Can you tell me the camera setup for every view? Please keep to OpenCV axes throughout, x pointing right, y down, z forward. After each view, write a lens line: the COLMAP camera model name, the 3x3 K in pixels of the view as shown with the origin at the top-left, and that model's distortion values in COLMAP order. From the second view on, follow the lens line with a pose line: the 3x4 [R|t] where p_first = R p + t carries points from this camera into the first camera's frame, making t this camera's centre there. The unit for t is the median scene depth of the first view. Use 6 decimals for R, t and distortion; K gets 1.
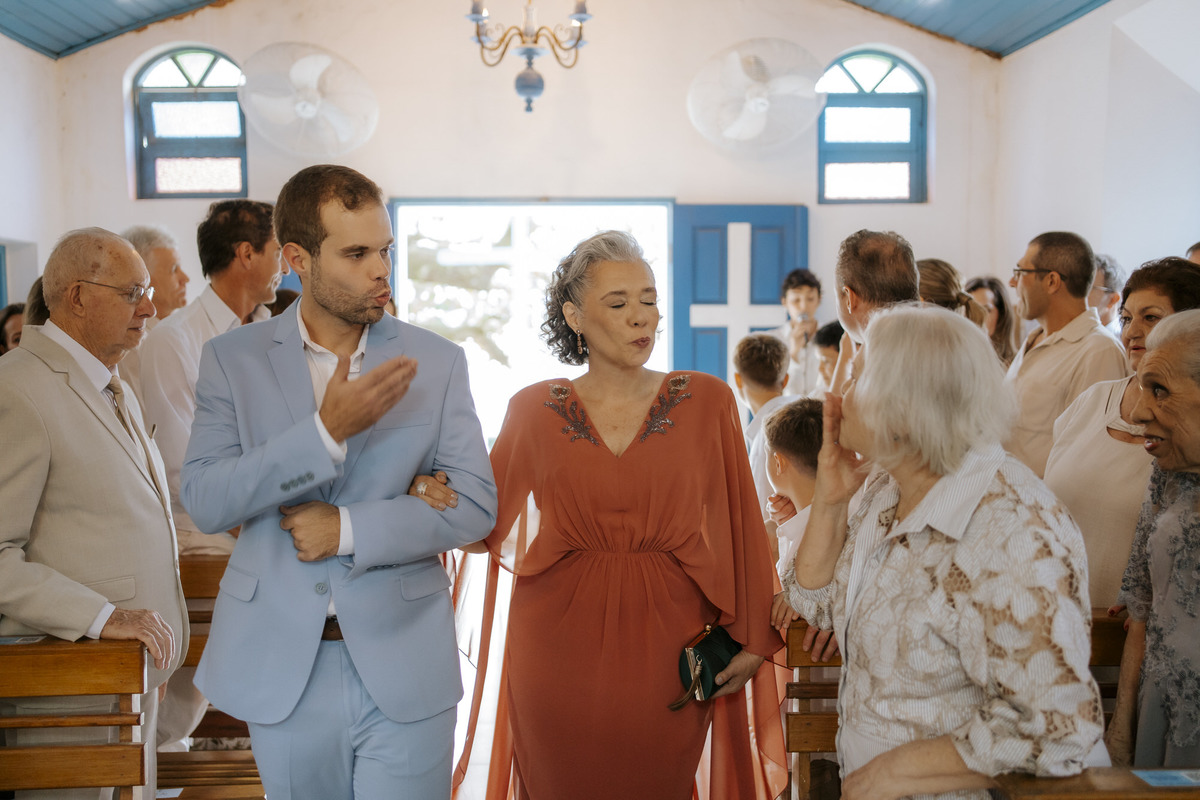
lens RADIAL K [[1265.0, 0, 595.2], [0, 1265.0, 401.1], [0, 0, 1]] dist [0.053888, 0.000000]
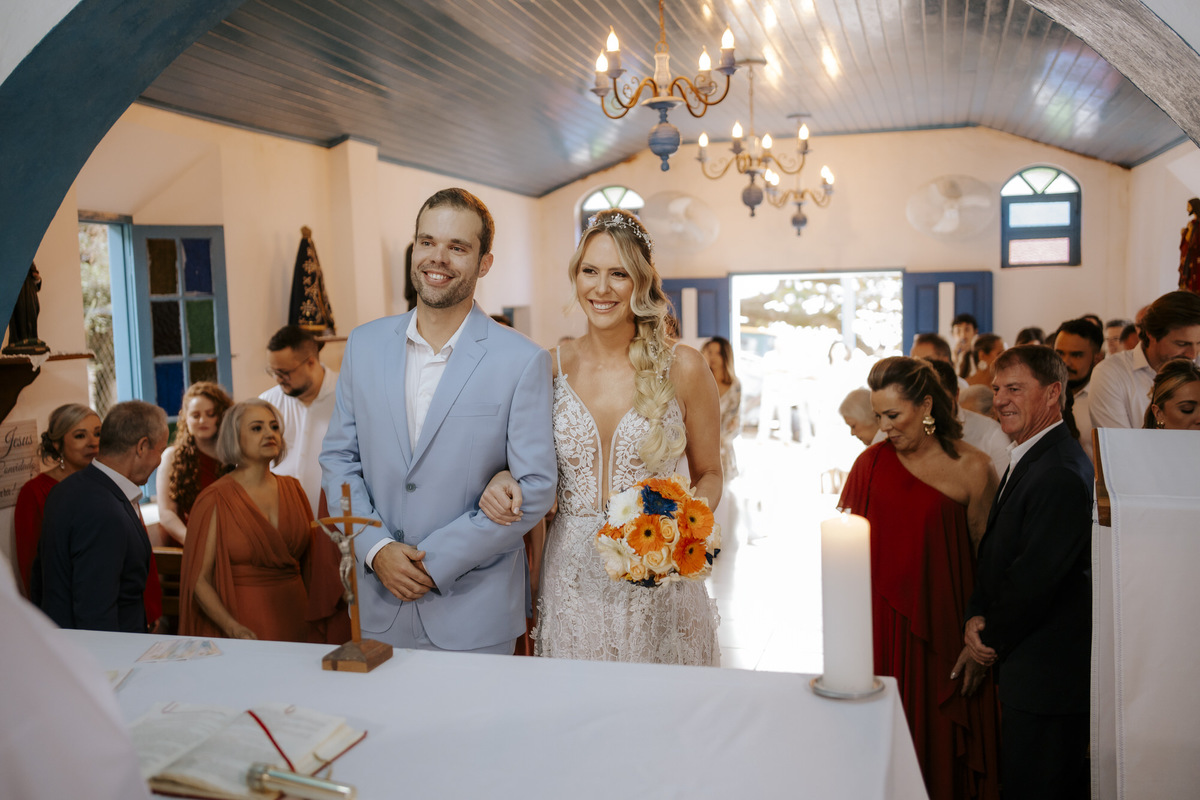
lens RADIAL K [[1265.0, 0, 598.2], [0, 1265.0, 398.8], [0, 0, 1]] dist [0.053888, 0.000000]
pose [[0.960522, 0.003535, -0.278180, 0.135216], [-0.002462, 0.999988, 0.004208, -0.002246], [0.278192, -0.003357, 0.960520, -0.622970]]
